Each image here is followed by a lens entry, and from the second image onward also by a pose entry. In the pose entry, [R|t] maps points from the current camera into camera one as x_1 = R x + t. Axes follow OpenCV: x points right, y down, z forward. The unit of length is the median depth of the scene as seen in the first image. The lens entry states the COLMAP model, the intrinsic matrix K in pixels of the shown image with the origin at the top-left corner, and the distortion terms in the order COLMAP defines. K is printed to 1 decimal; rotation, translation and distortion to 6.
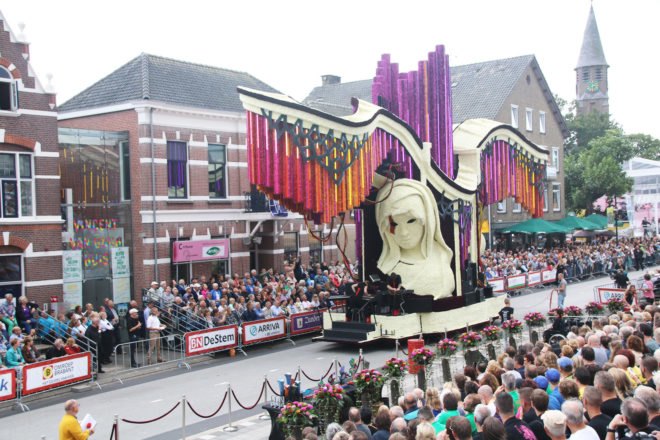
lens RADIAL K [[876.4, 0, 320.2], [0, 876.4, 231.4], [0, 0, 1]] dist [-0.017697, 0.637809]
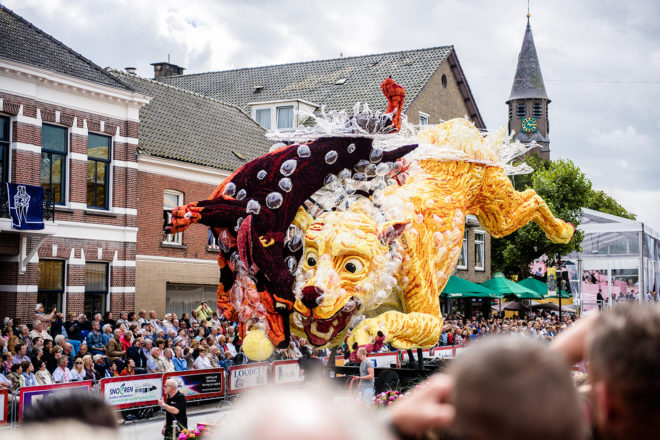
lens RADIAL K [[1086.3, 0, 334.1], [0, 1086.3, 231.6], [0, 0, 1]] dist [0.270996, 0.049309]
pose [[0.990962, 0.050053, 0.124457, 0.064634], [-0.038643, 0.994966, -0.092464, 0.045918], [-0.128459, 0.086819, 0.987907, 0.217020]]
